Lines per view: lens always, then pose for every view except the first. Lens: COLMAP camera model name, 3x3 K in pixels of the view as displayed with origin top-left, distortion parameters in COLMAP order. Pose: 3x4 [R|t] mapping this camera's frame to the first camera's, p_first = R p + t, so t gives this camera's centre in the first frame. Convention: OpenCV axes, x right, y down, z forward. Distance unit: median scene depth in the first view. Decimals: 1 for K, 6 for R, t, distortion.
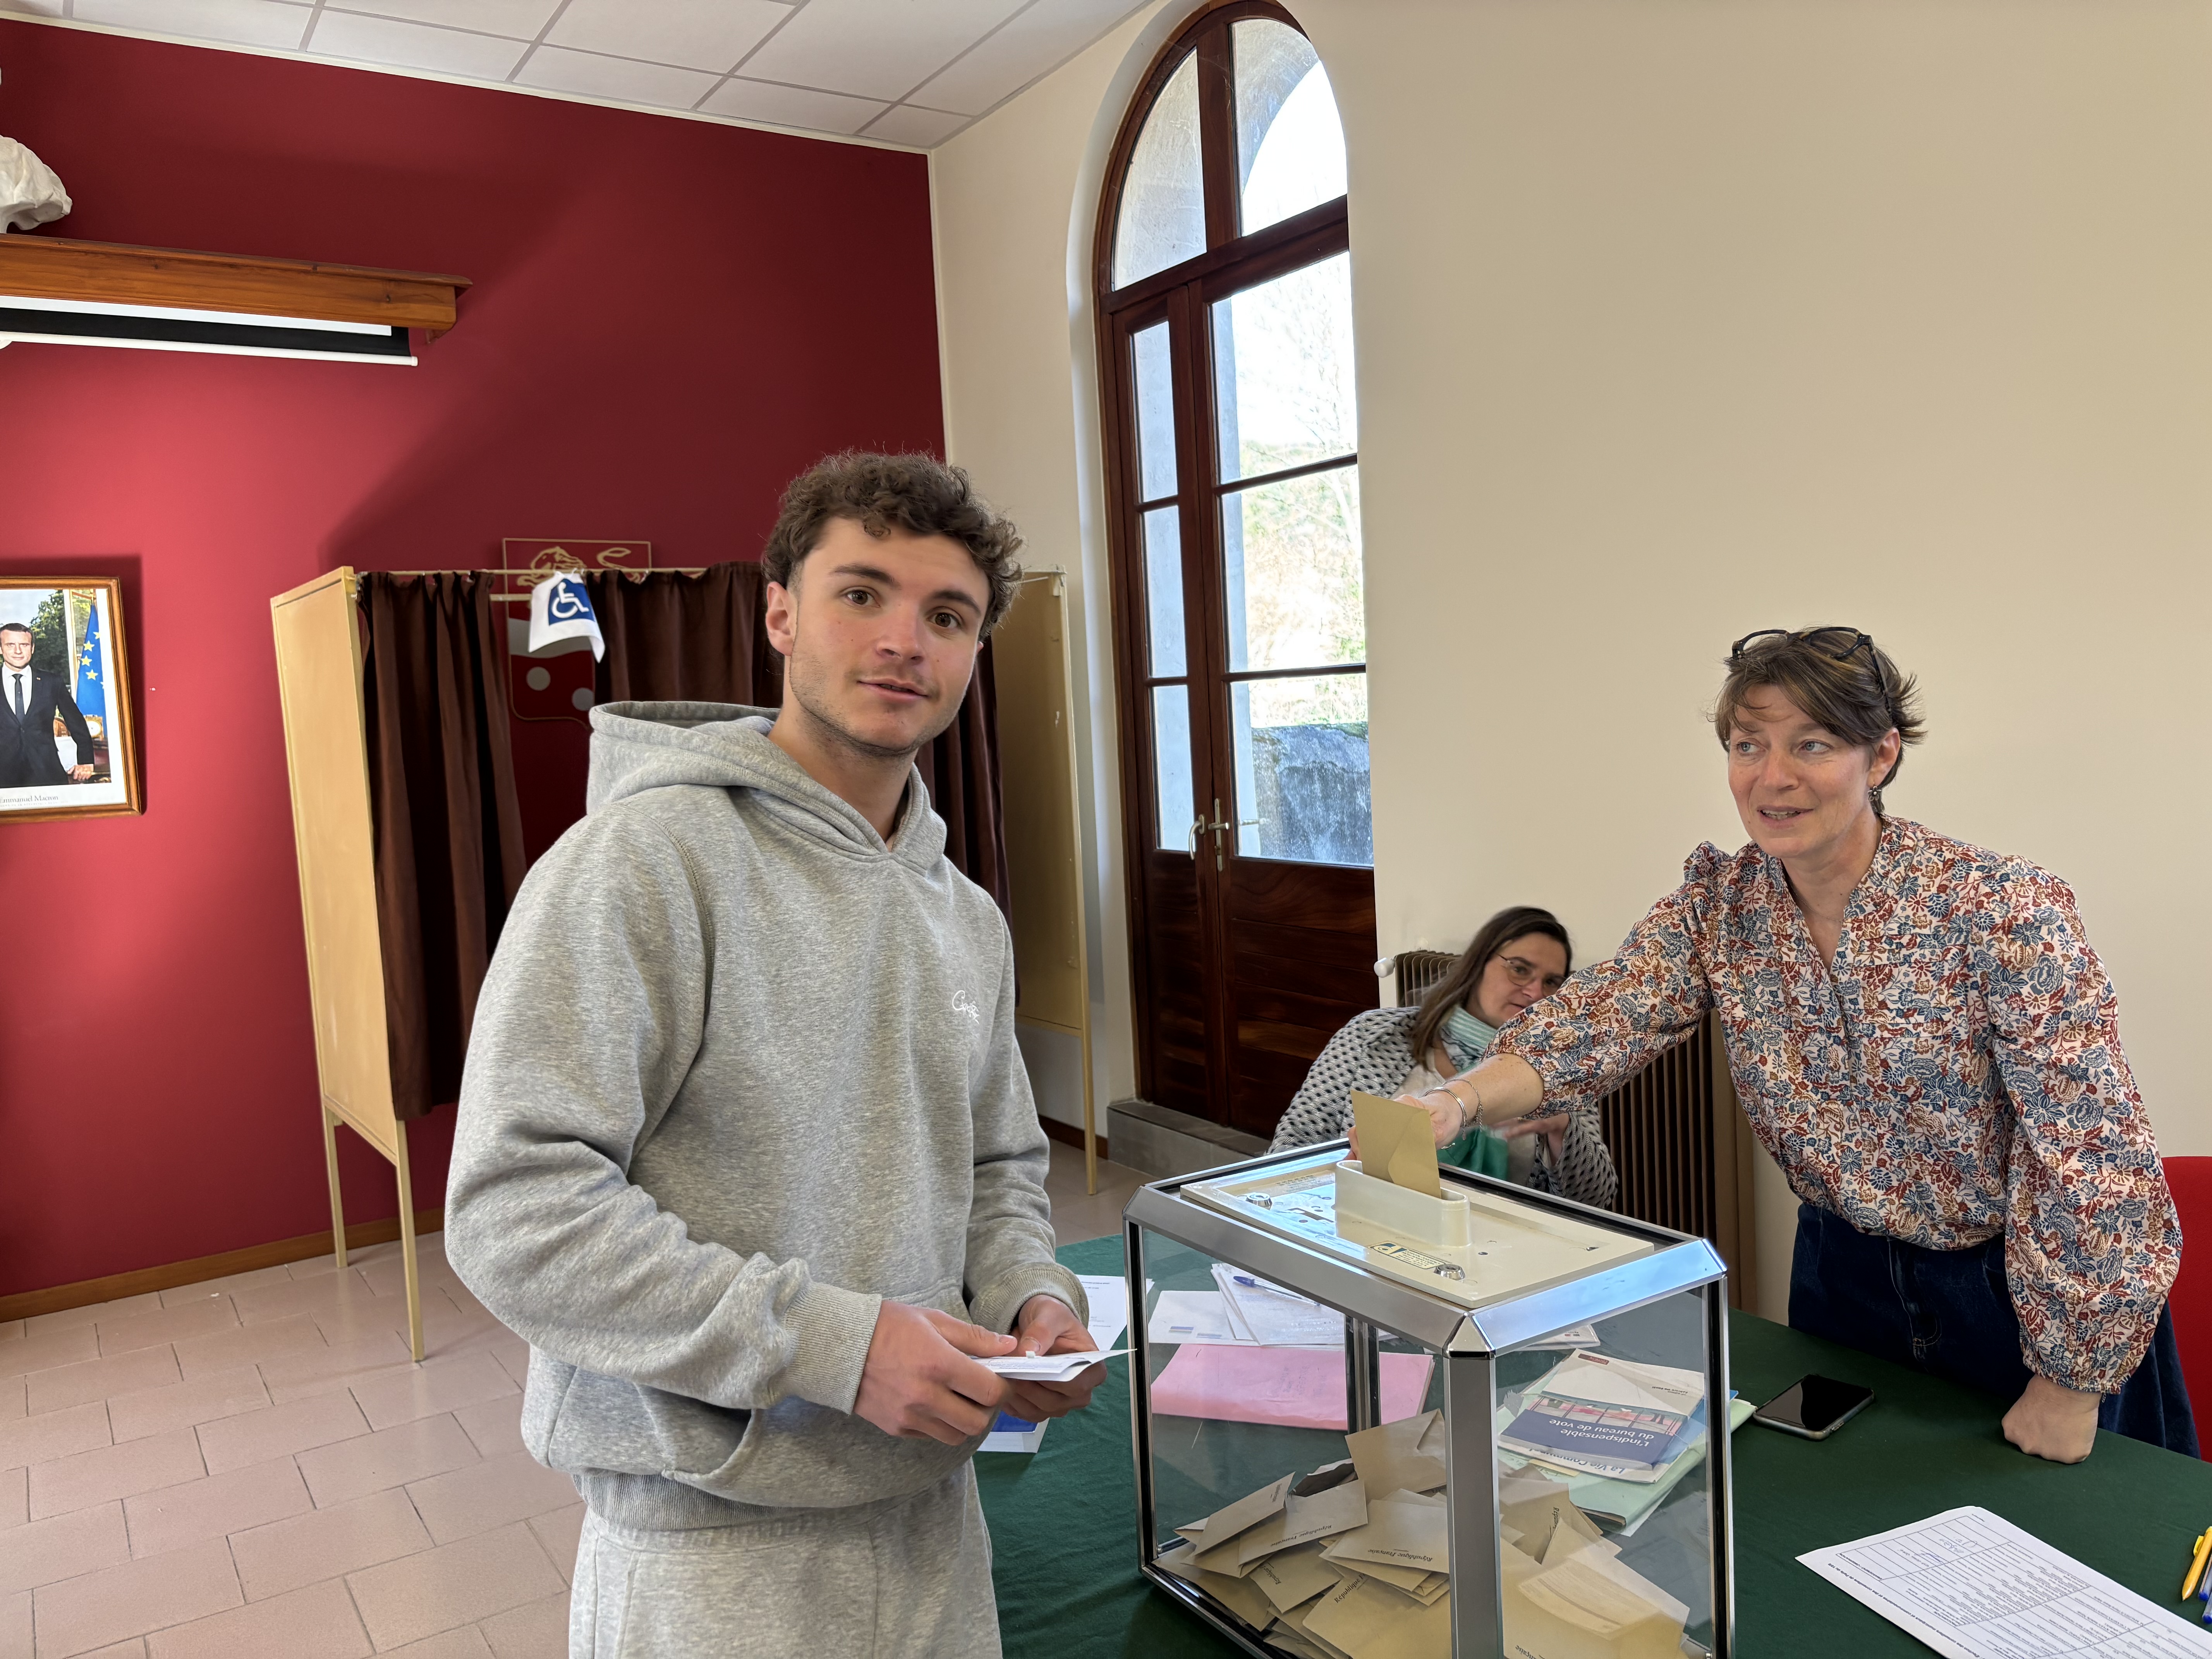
lens RADIAL K [[1671.9, 0, 1106.0], [0, 1671.9, 829.5], [0, 0, 1]] dist [0.017503, -0.002430]
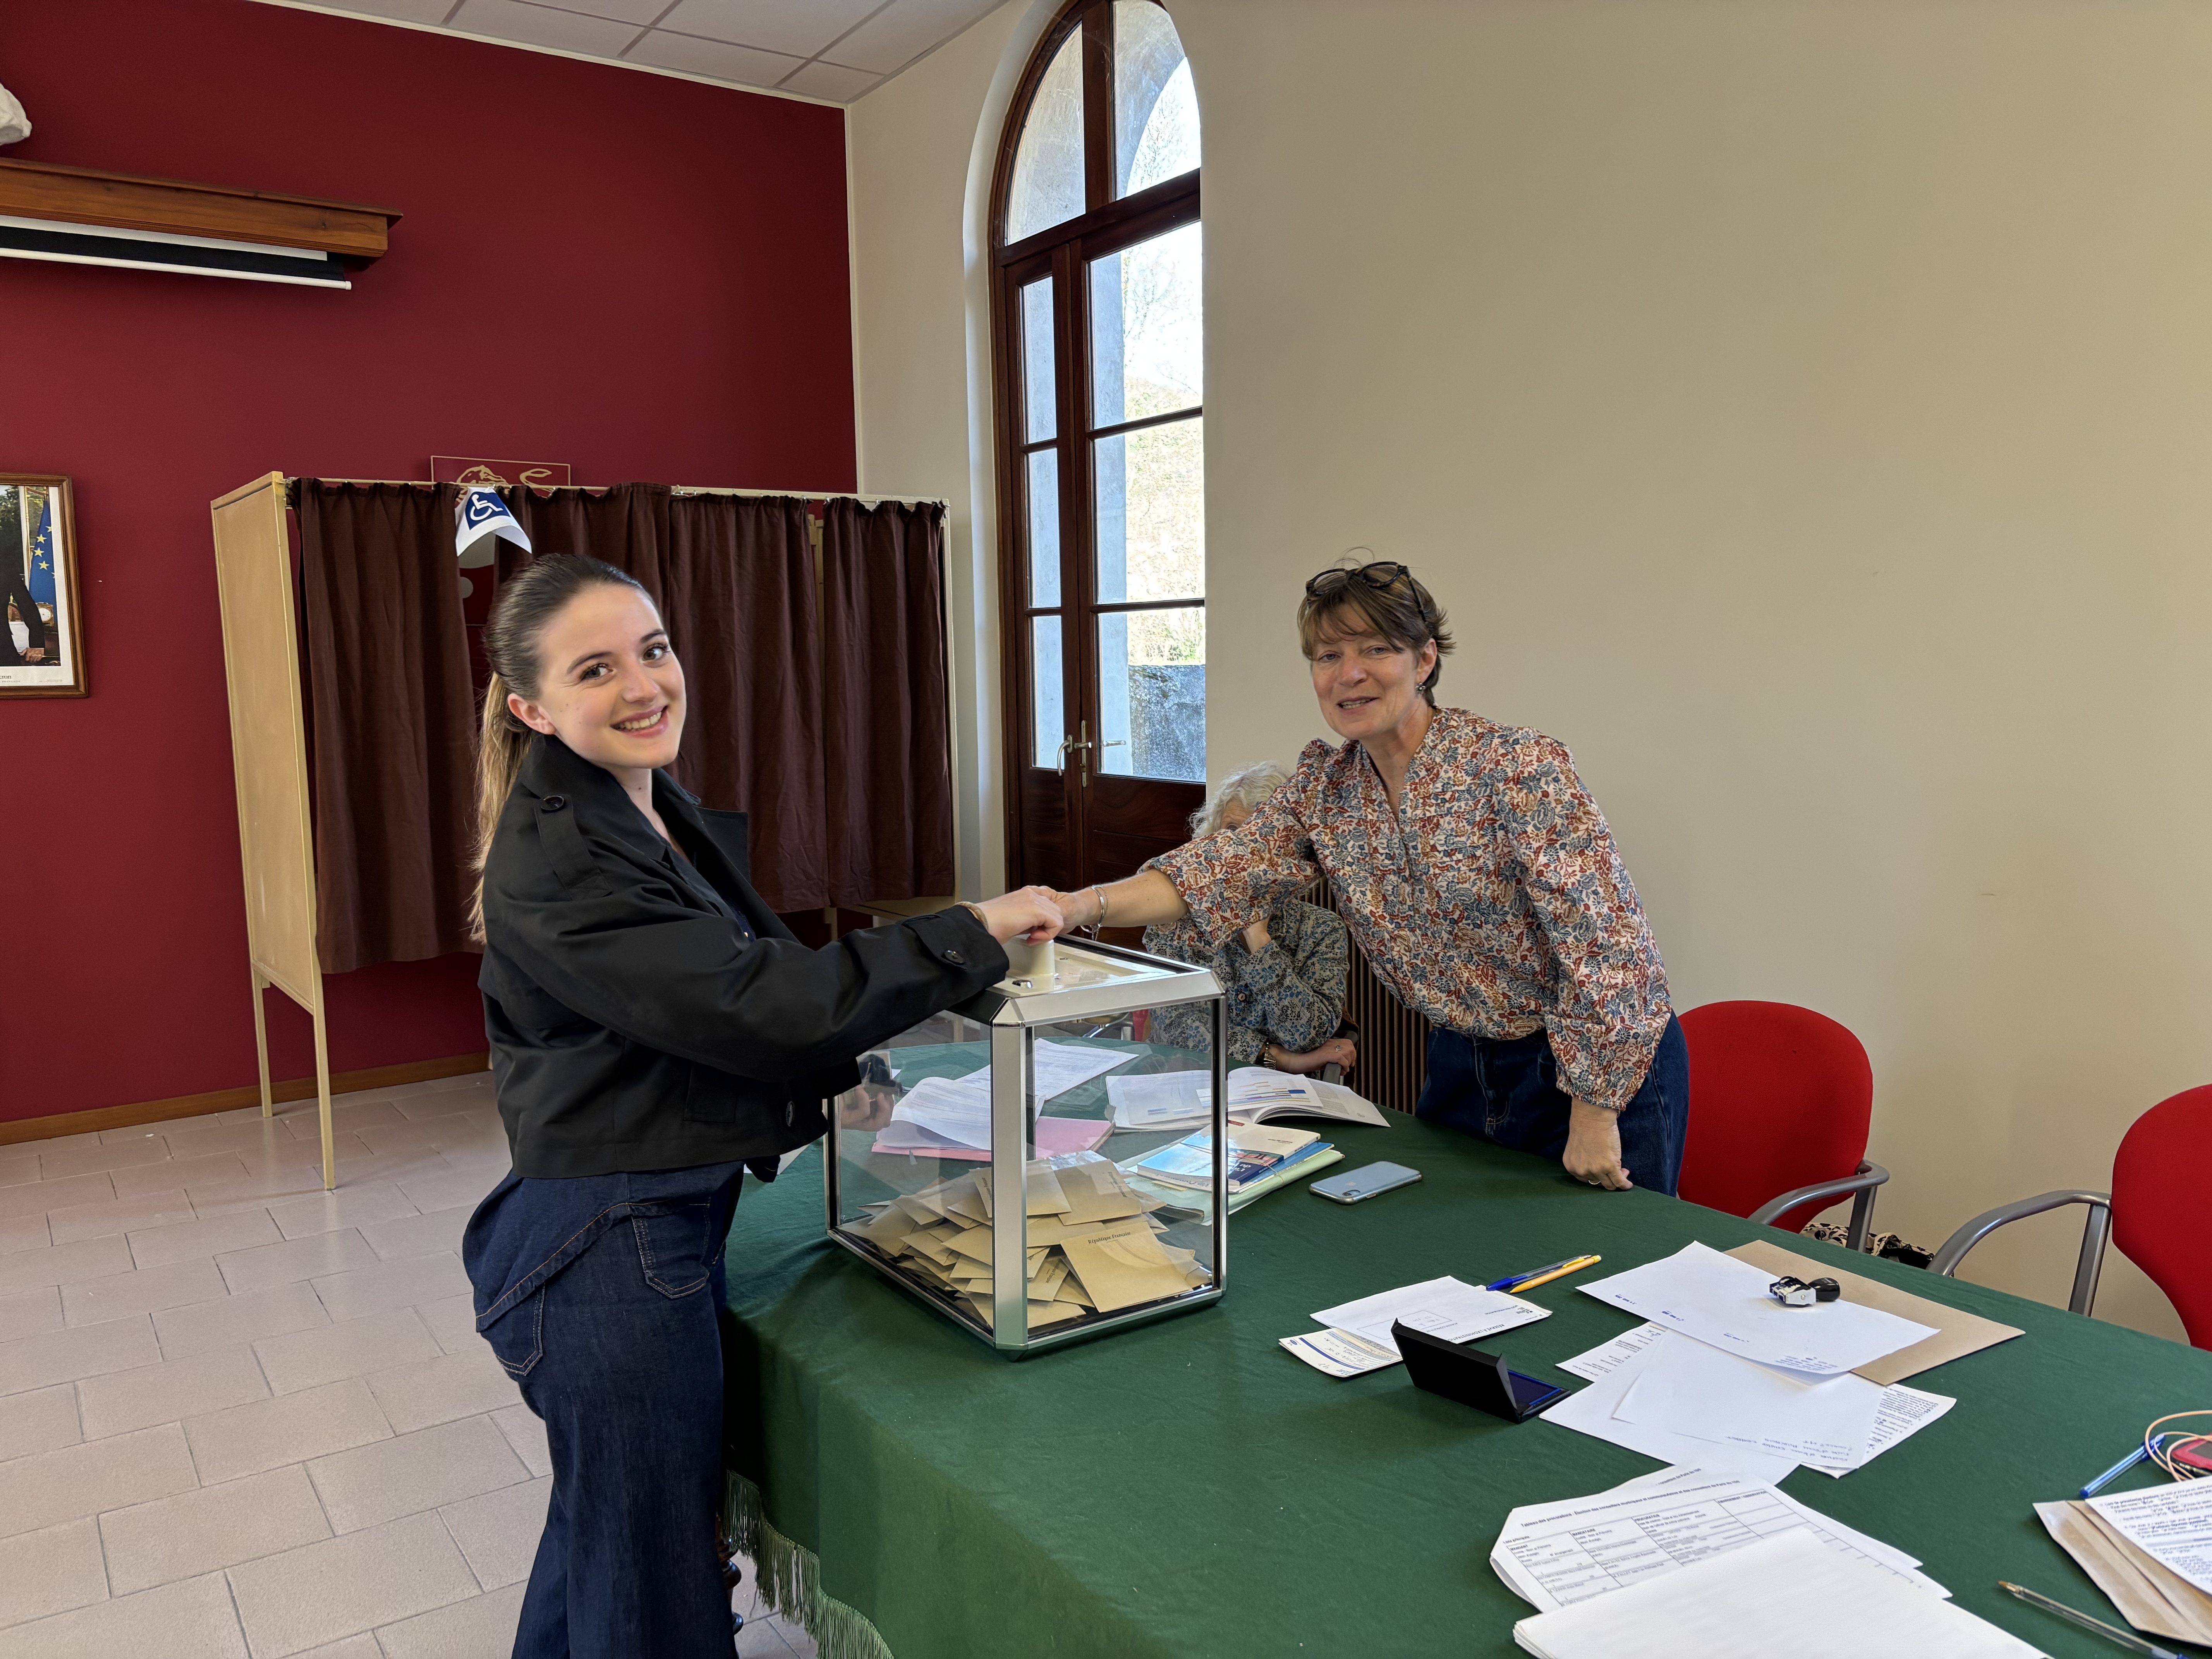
lens RADIAL K [[1678.5, 0, 1110.8], [0, 1678.5, 843.2], [0, 0, 1]] dist [0.003093, -0.004087]
pose [[0.999128, 0.034386, 0.023694, 0.066301], [-0.035236, 0.998713, 0.036474, 0.023045], [-0.022409, -0.037277, 0.999054, -0.106023]]
